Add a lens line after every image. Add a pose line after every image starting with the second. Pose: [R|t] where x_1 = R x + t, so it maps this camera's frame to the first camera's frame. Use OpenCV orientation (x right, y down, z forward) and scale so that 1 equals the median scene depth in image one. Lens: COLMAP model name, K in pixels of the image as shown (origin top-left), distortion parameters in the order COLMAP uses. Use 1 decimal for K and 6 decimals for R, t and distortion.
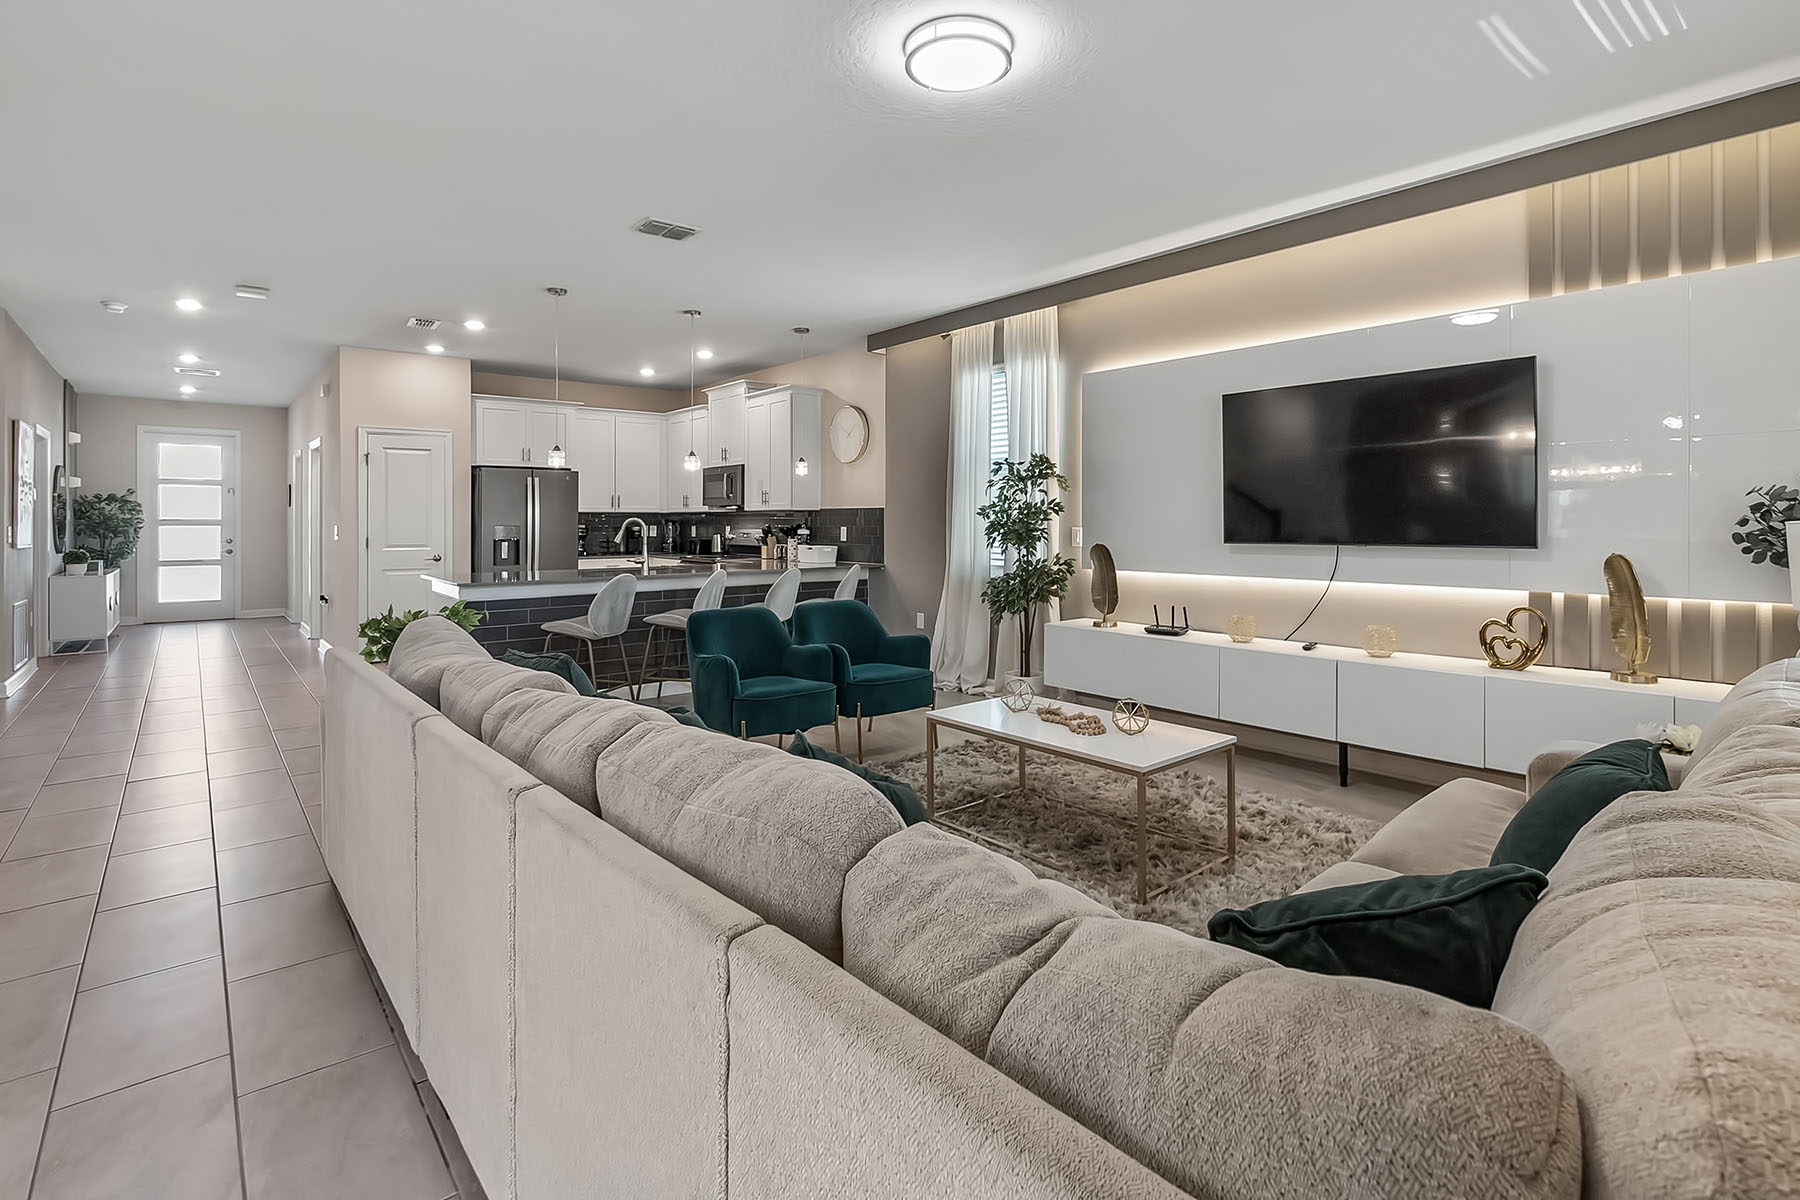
lens RADIAL K [[871.0, 0, 895.3], [0, 871.0, 525.0], [0, 0, 1]] dist [0.001686, 0.000947]
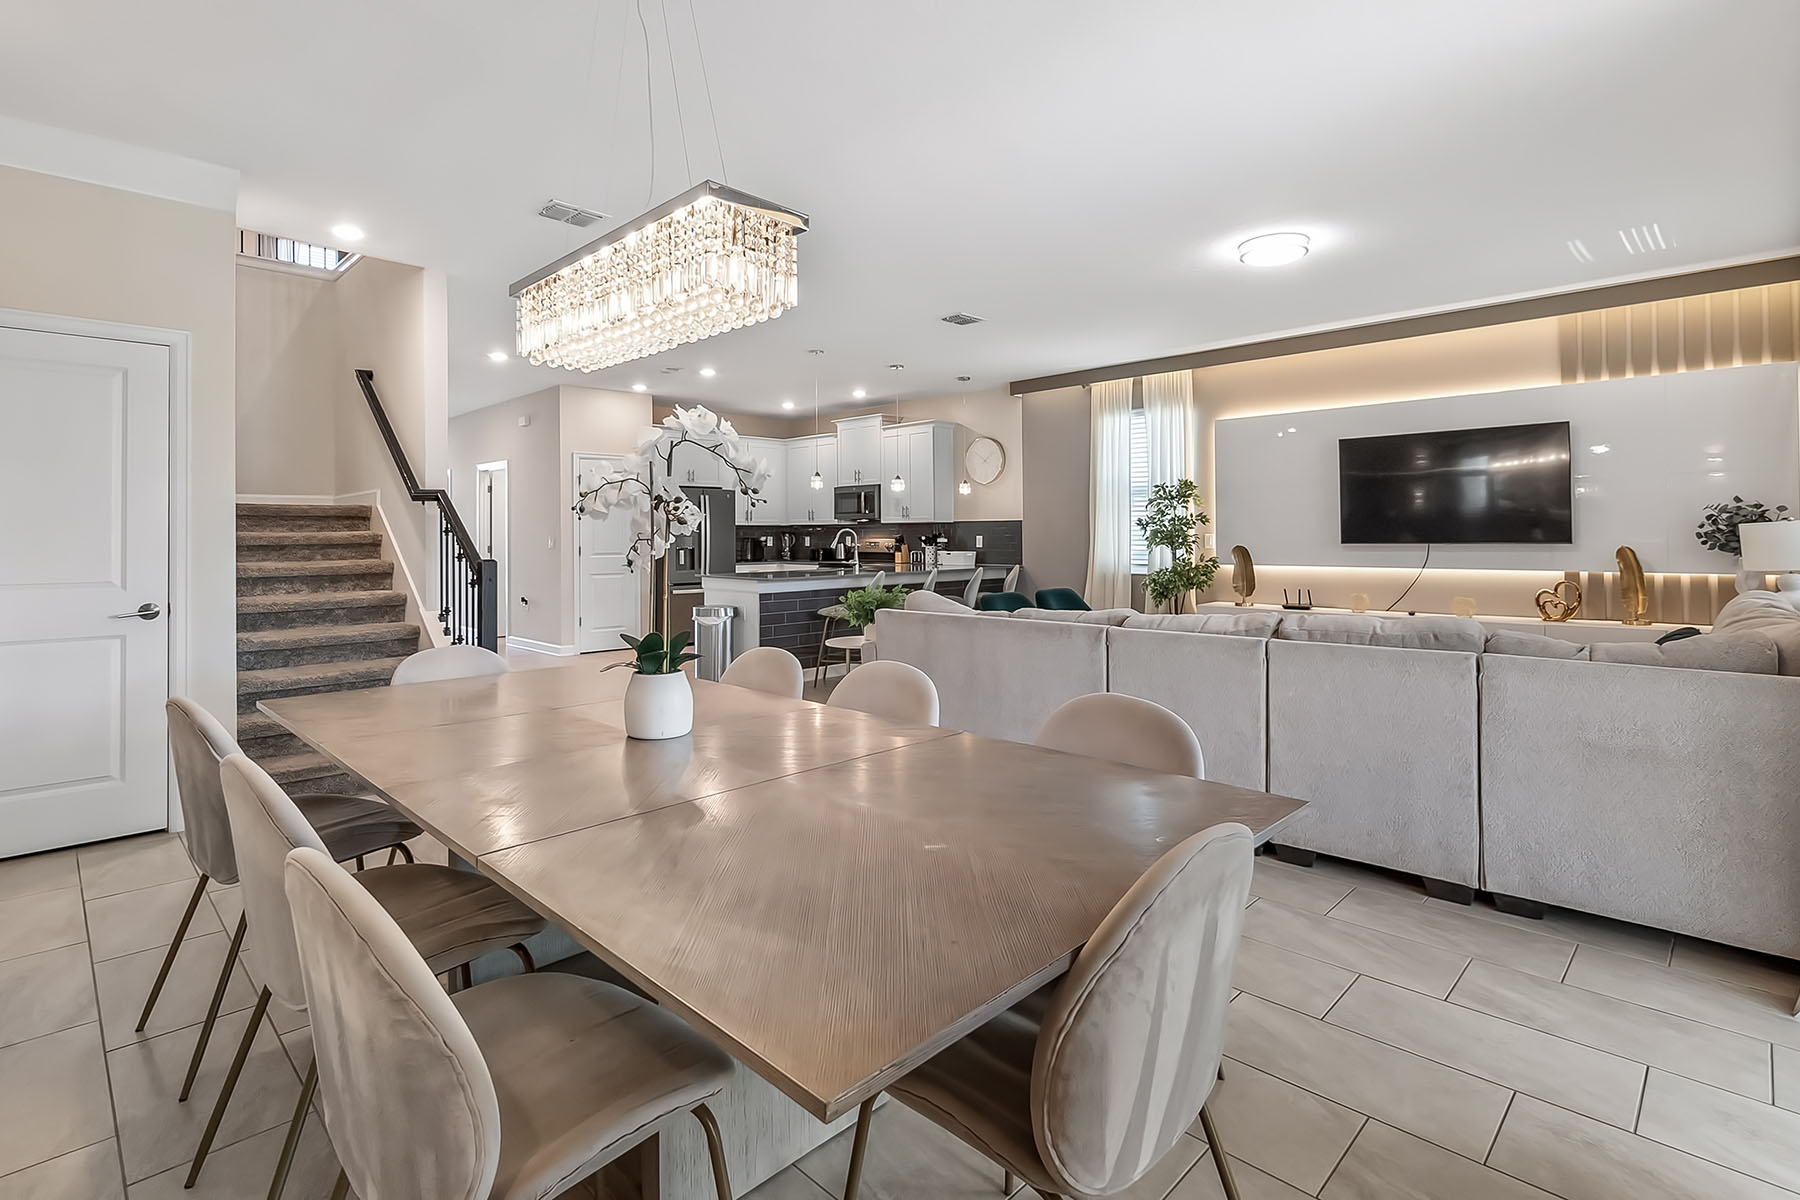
lens RADIAL K [[871.0, 0, 889.4], [0, 871.0, 520.9], [0, 0, 1]] dist [0.001686, 0.000947]
pose [[0.996589, -0.002570, 0.082483, -0.319974], [0.004353, 0.999761, -0.021440, 0.007447], [-0.082408, 0.021726, 0.996362, -0.239251]]
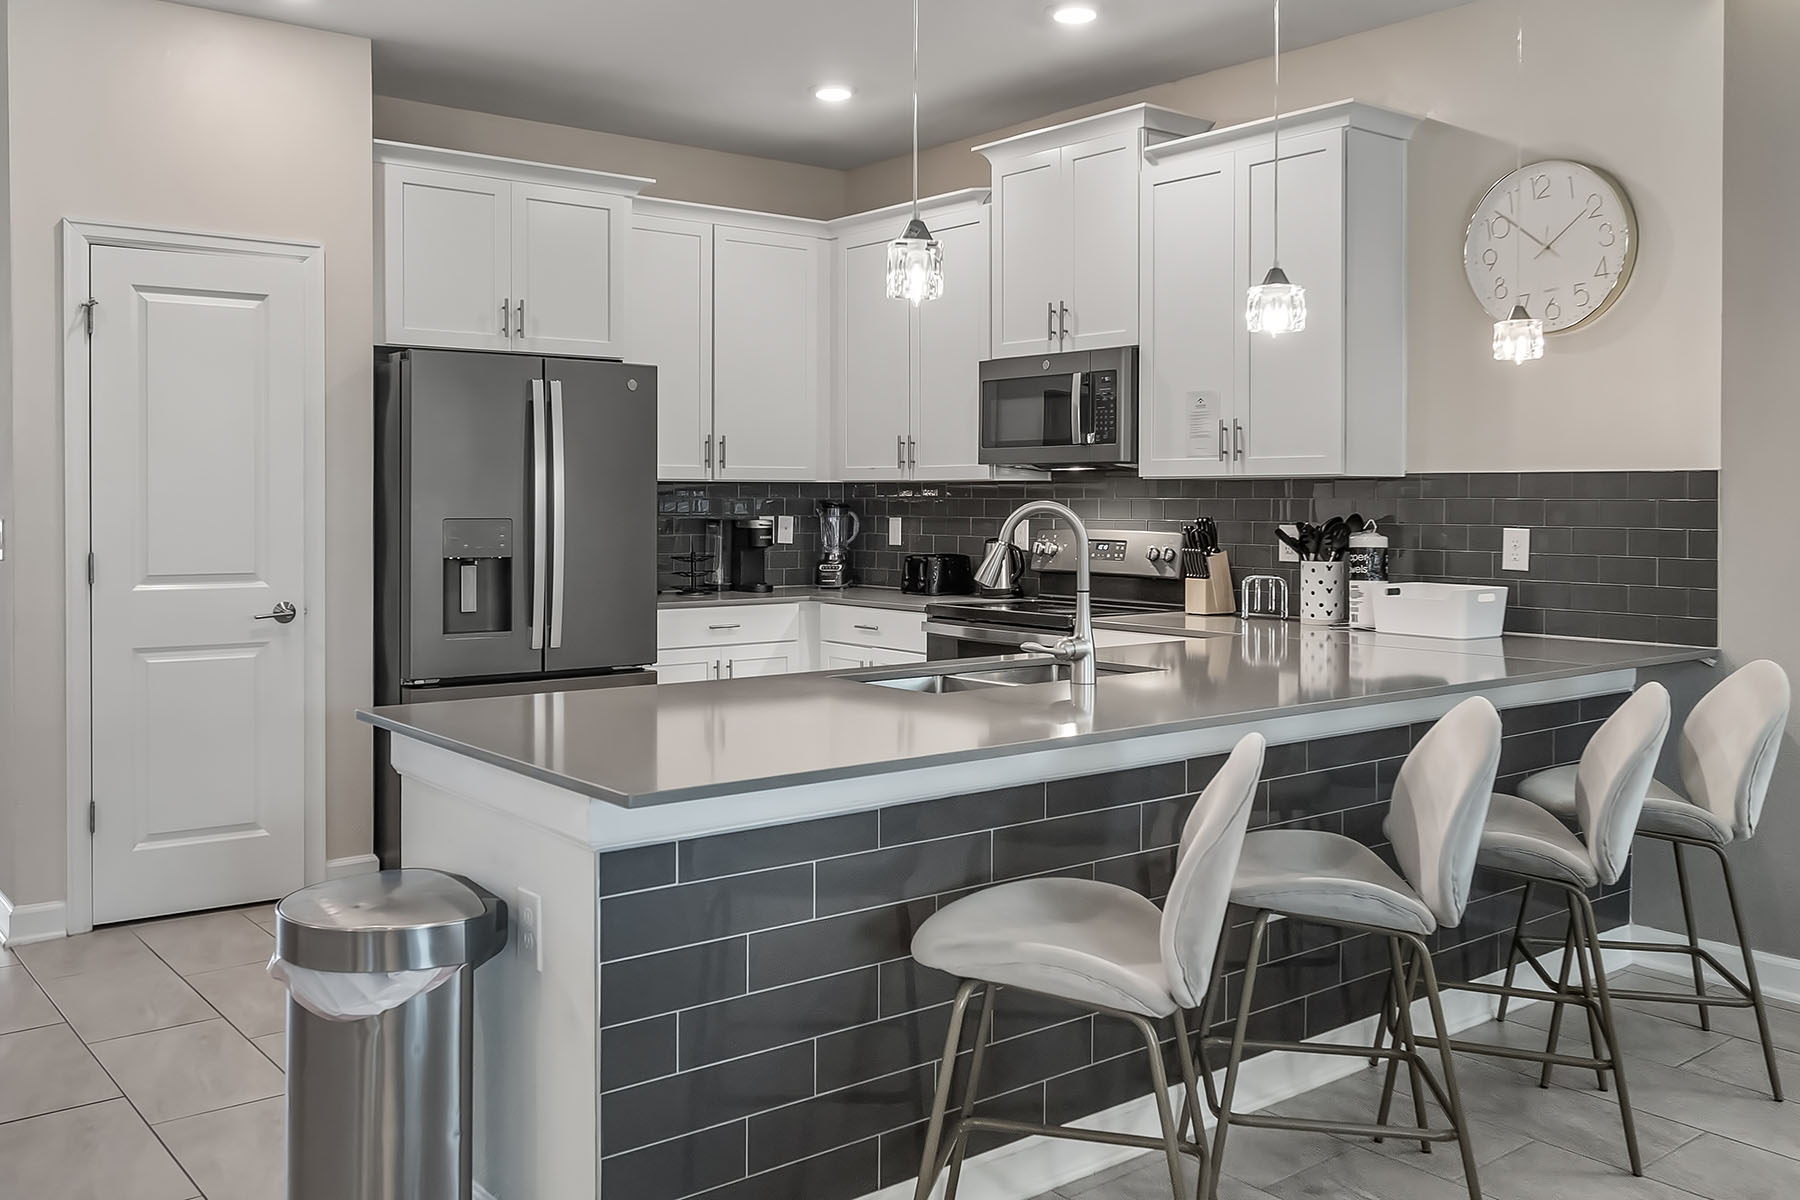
lens RADIAL K [[1565.4, 0, 923.3], [0, 1565.4, 555.6], [0, 0, 1]] dist [-0.007240, 0.002195]
pose [[0.999967, 0.005655, -0.005759, -0.315491], [-0.005471, 0.999488, 0.031528, -0.005767], [0.005935, -0.031496, 0.999486, 0.446566]]
